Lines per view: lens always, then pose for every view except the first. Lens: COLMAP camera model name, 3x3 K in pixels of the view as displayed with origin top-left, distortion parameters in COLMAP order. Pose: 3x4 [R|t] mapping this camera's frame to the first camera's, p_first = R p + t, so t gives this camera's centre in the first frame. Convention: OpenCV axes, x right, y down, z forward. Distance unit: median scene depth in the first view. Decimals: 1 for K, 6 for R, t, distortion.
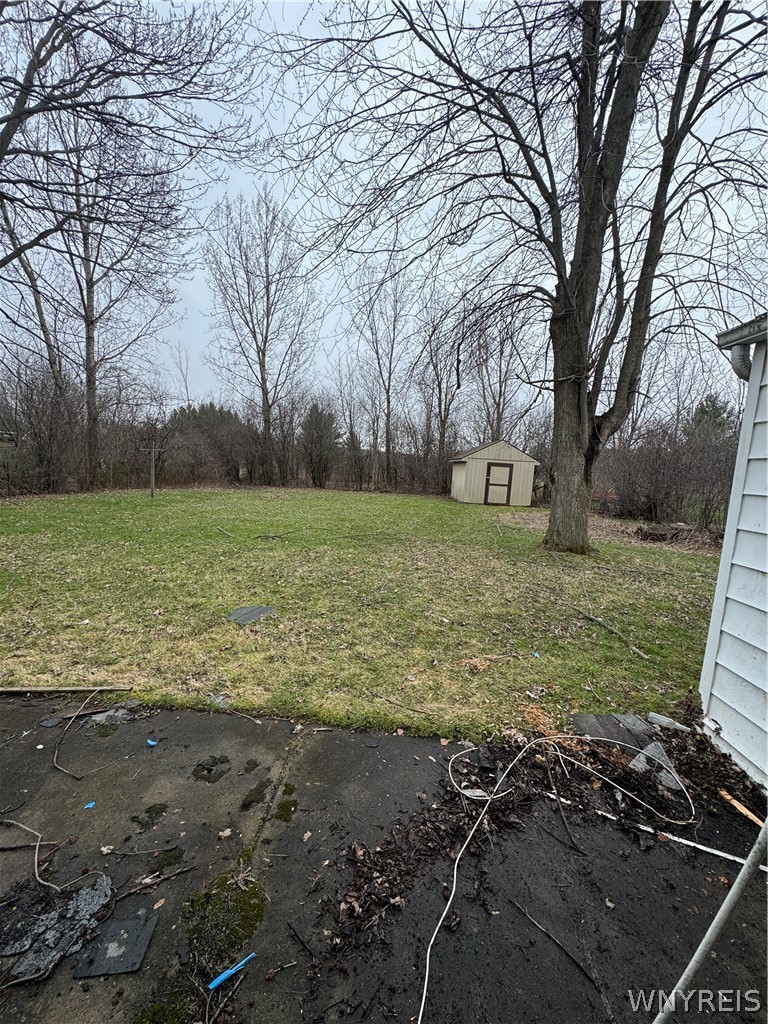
lens RADIAL K [[410.9, 0, 383.7], [0, 410.9, 515.7], [0, 0, 1]] dist [-0.002302, -0.000148]
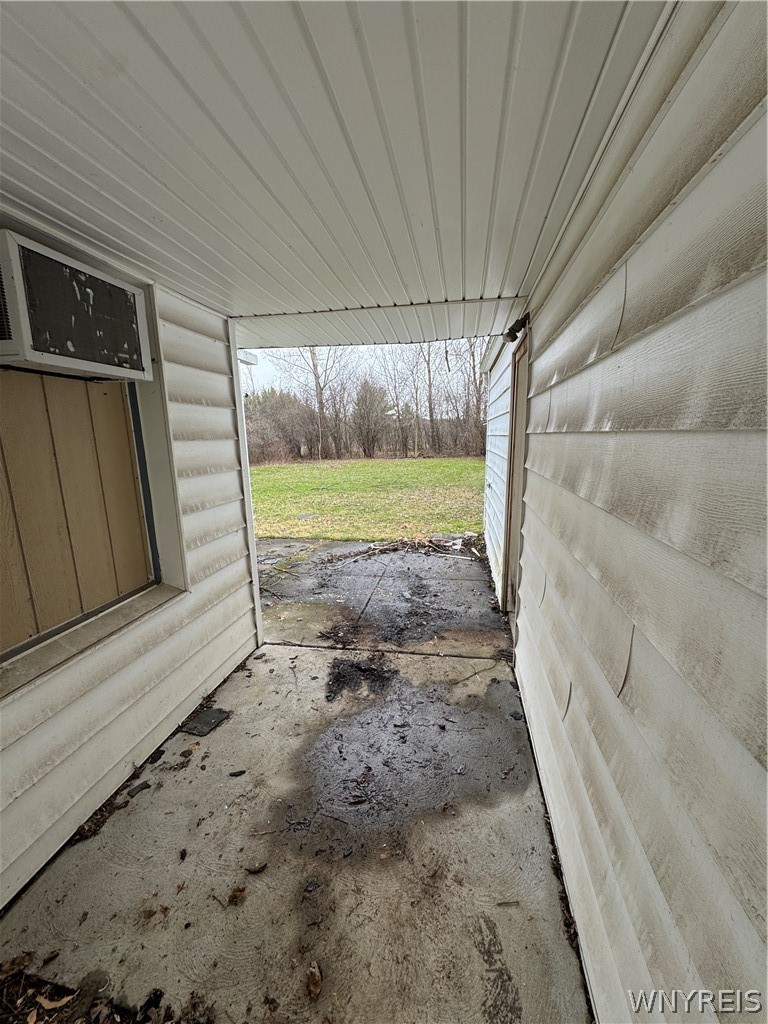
lens RADIAL K [[410.9, 0, 383.9], [0, 410.9, 514.1], [0, 0, 1]] dist [-0.002302, -0.000148]
pose [[0.986838, -0.052724, -0.152878, 0.046349], [0.062970, 0.996027, 0.062970, 0.017142], [0.148950, -0.071768, 0.986237, -0.117398]]
